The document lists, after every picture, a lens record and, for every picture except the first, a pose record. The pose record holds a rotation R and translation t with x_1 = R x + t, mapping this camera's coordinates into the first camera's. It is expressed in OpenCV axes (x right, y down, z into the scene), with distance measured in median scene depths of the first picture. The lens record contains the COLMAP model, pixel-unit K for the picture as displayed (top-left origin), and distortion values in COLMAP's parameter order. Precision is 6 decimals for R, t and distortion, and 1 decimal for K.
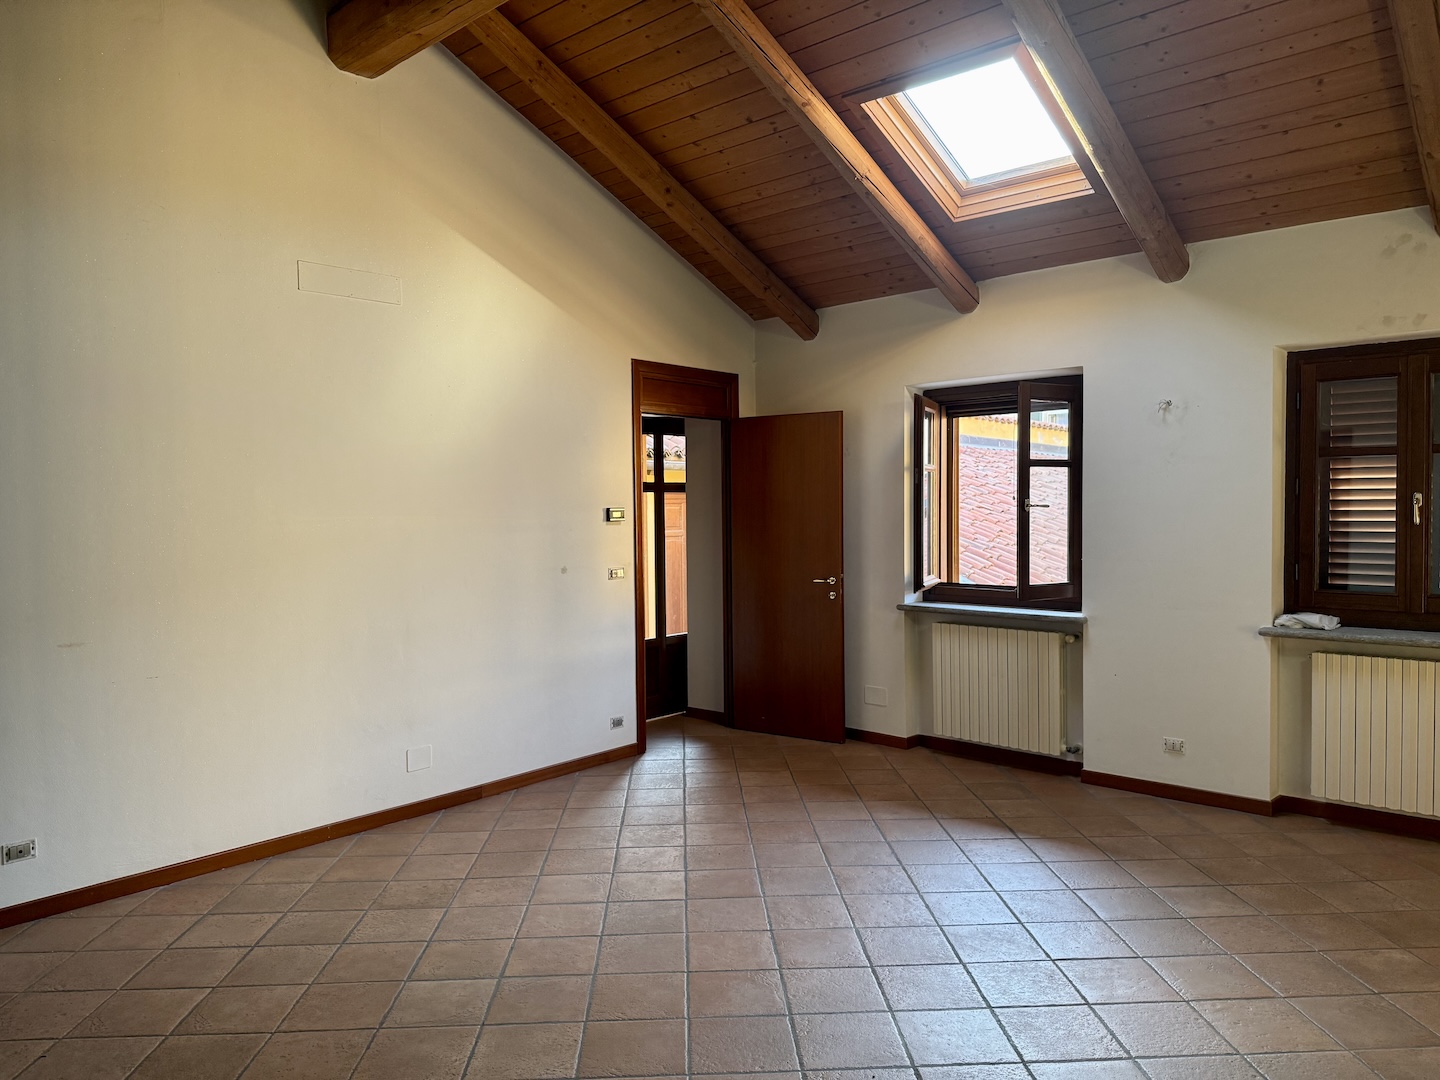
lens RADIAL K [[1012.4, 0, 721.5], [0, 1012.4, 538.2], [0, 0, 1]] dist [0.021980, -0.042288]
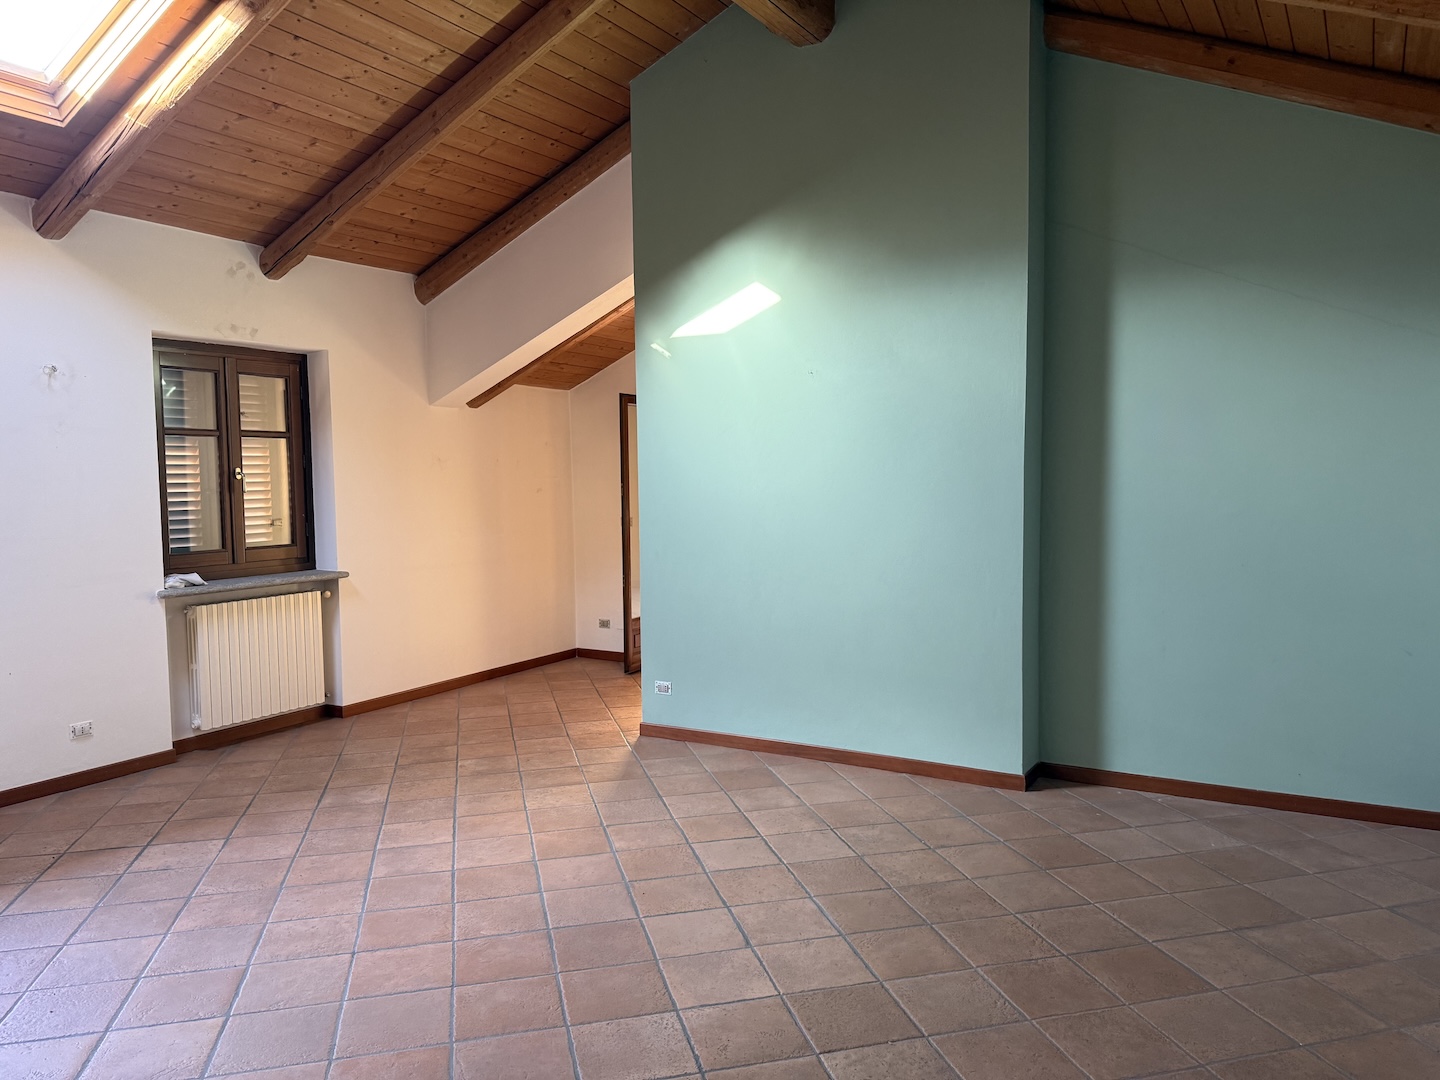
lens RADIAL K [[1012.4, 0, 725.7], [0, 1012.4, 543.3], [0, 0, 1]] dist [0.021980, -0.042288]
pose [[-0.212793, -0.057060, 0.975430, -0.659144], [0.042095, 0.996831, 0.067495, -0.010908], [-0.976190, 0.055423, -0.209716, 0.652511]]
